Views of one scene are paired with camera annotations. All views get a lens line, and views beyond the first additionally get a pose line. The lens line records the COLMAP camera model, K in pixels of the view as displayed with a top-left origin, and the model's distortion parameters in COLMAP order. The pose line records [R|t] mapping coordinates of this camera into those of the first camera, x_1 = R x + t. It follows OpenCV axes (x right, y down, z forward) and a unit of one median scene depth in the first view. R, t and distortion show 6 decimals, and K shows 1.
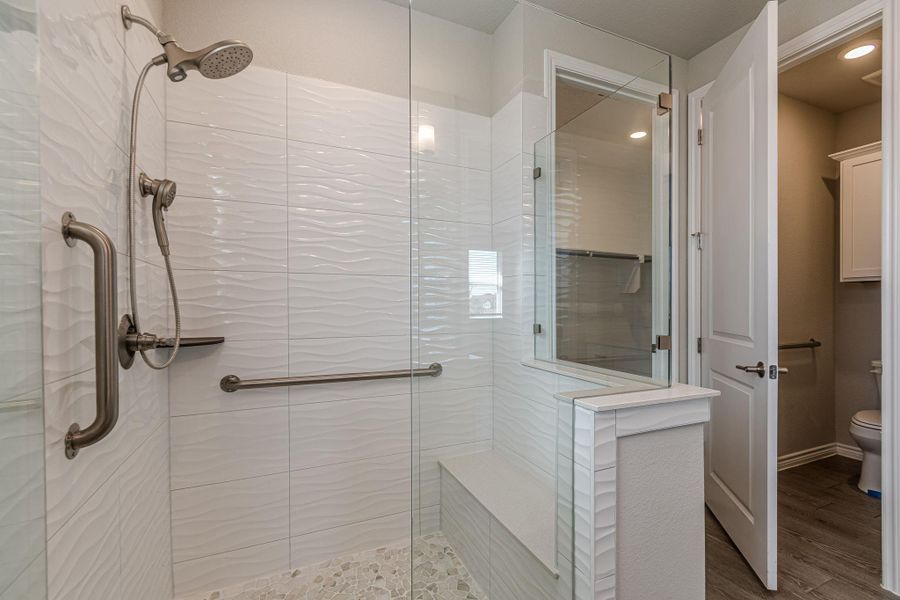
lens RADIAL K [[414.4, 0, 450.1], [0, 414.4, 304.7], [0, 0, 1]] dist [-0.000535, 0.000202]
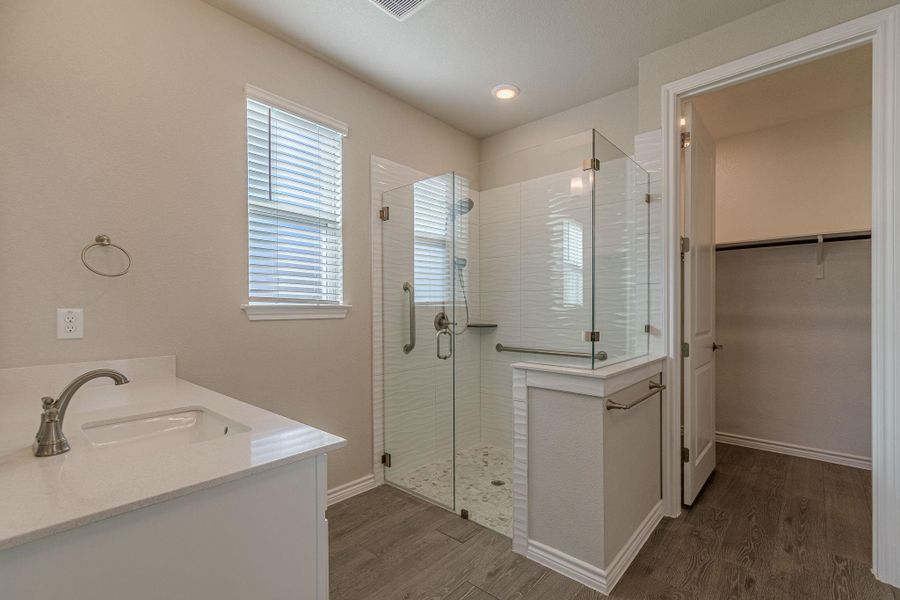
lens RADIAL K [[414.4, 0, 452.2], [0, 414.4, 300.1], [0, 0, 1]] dist [-0.000535, 0.000202]
pose [[0.365300, -0.016817, -0.930738, 1.260299], [0.009420, 0.999852, -0.014368, -0.014247], [0.930842, -0.003519, 0.365404, 0.041056]]
